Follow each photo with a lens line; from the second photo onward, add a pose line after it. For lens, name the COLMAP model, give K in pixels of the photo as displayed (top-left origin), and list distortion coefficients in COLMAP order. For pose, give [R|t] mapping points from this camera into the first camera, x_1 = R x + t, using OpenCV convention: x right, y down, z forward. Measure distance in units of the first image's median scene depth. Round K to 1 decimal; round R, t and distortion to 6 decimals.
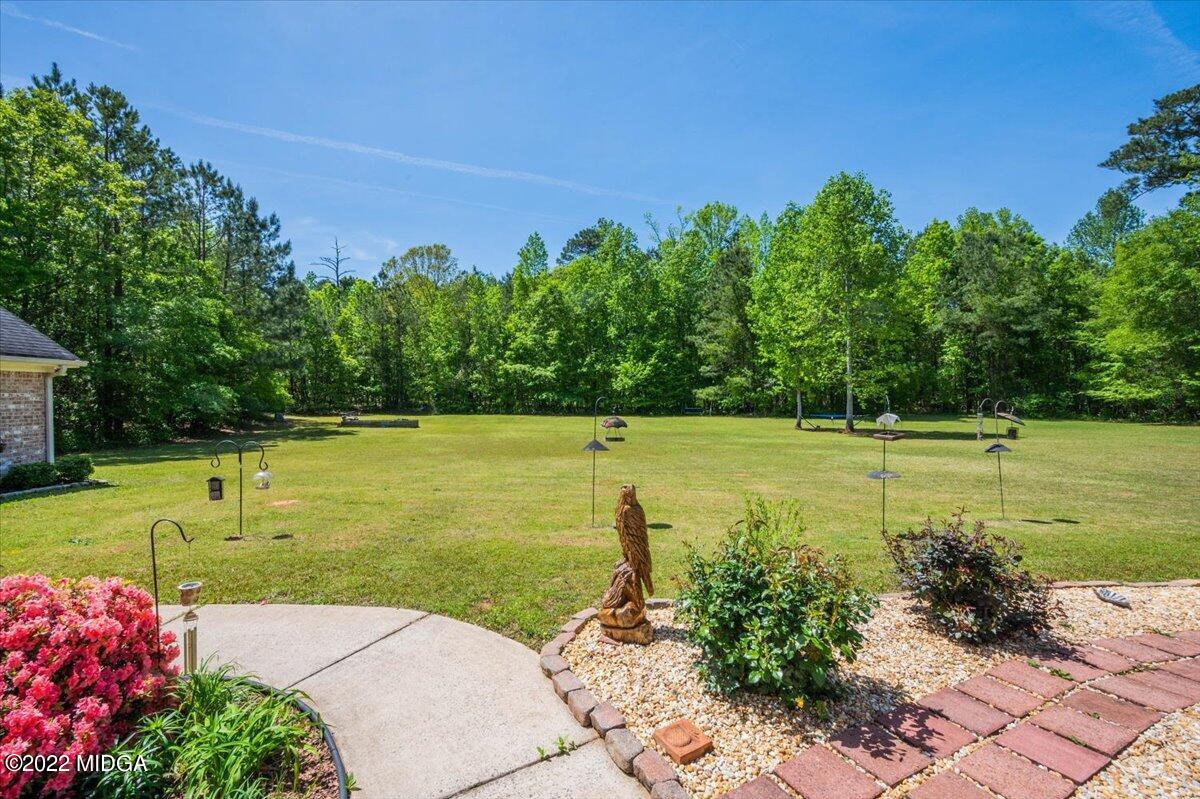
lens RADIAL K [[479.4, 0, 597.1], [0, 479.4, 397.5], [0, 0, 1]] dist [-0.005888, 0.000882]
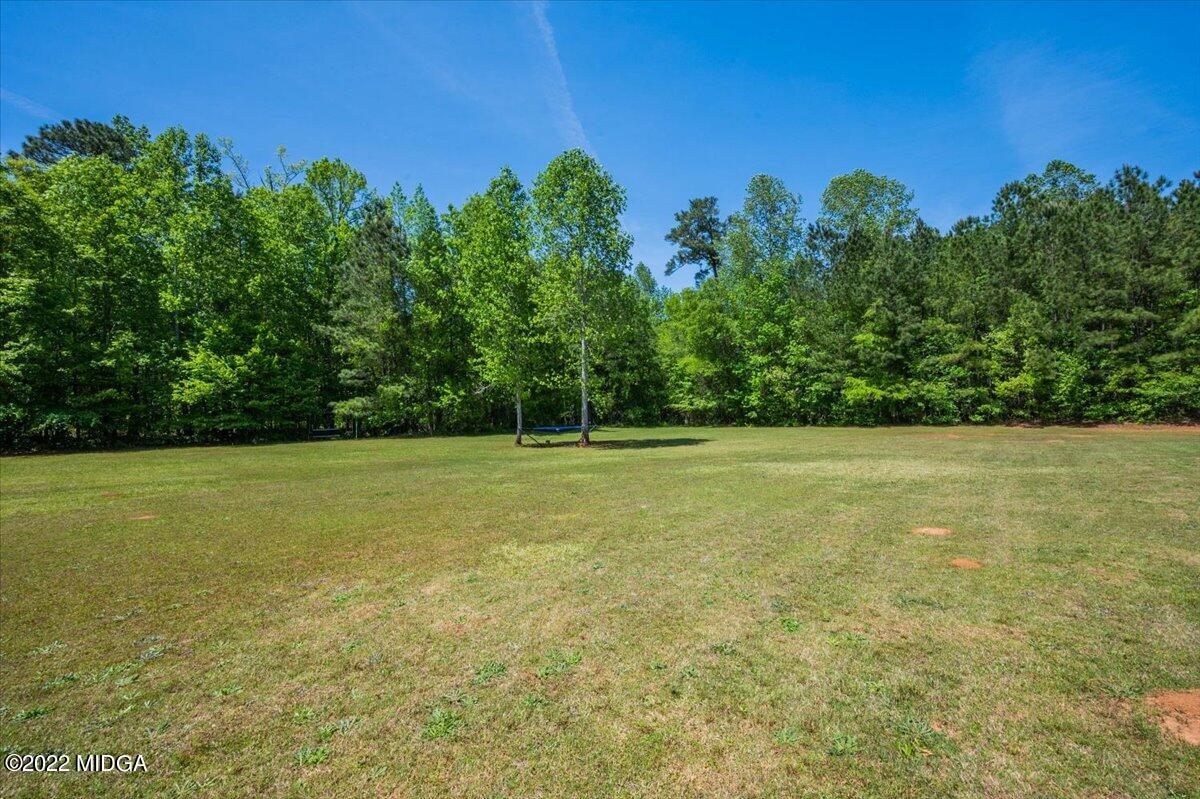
lens RADIAL K [[479.4, 0, 598.9], [0, 479.4, 400.6], [0, 0, 1]] dist [-0.005888, 0.000882]
pose [[0.648725, 0.009954, 0.760958, -0.085469], [0.021443, 0.999278, -0.031352, 0.013322], [-0.760721, 0.036657, 0.648043, 0.288567]]
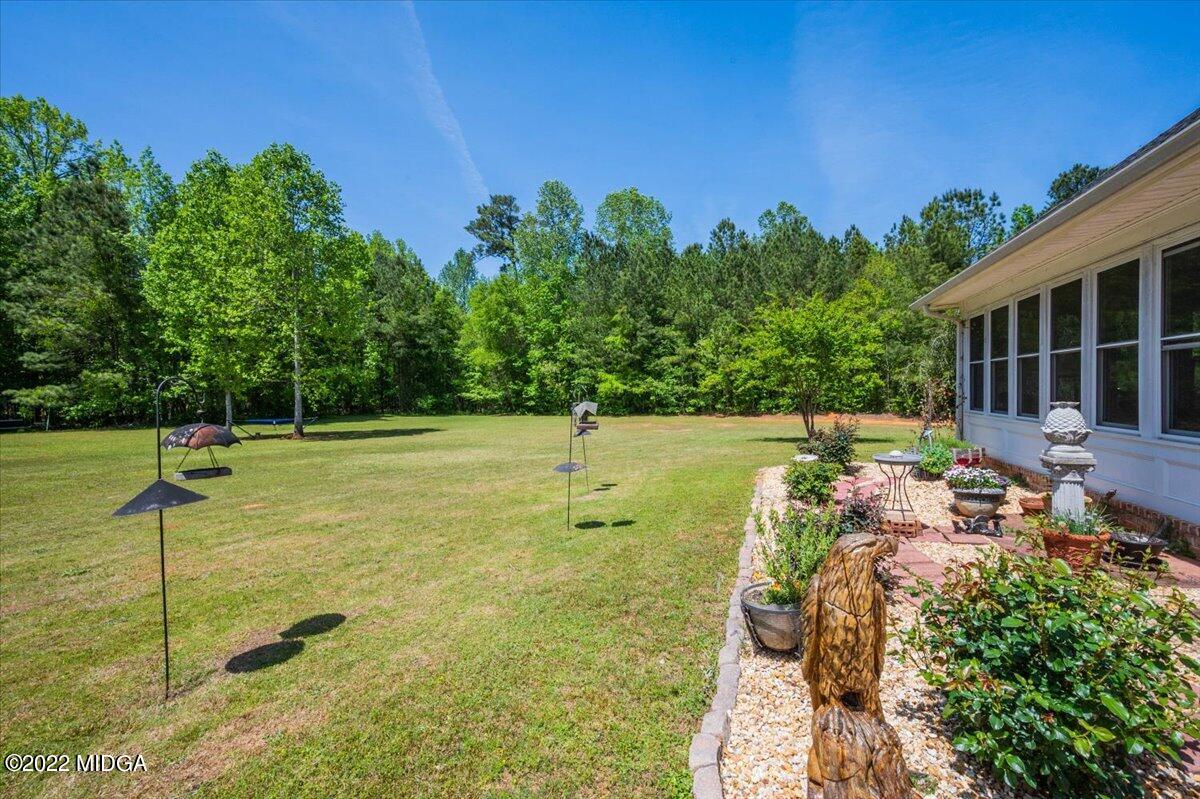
lens RADIAL K [[479.4, 0, 599.6], [0, 479.4, 401.5], [0, 0, 1]] dist [-0.005888, 0.000882]
pose [[0.418210, -0.013166, 0.908255, -0.036119], [0.012939, 0.999880, 0.008537, 0.003324], [-0.908258, 0.008181, 0.418330, 0.077136]]
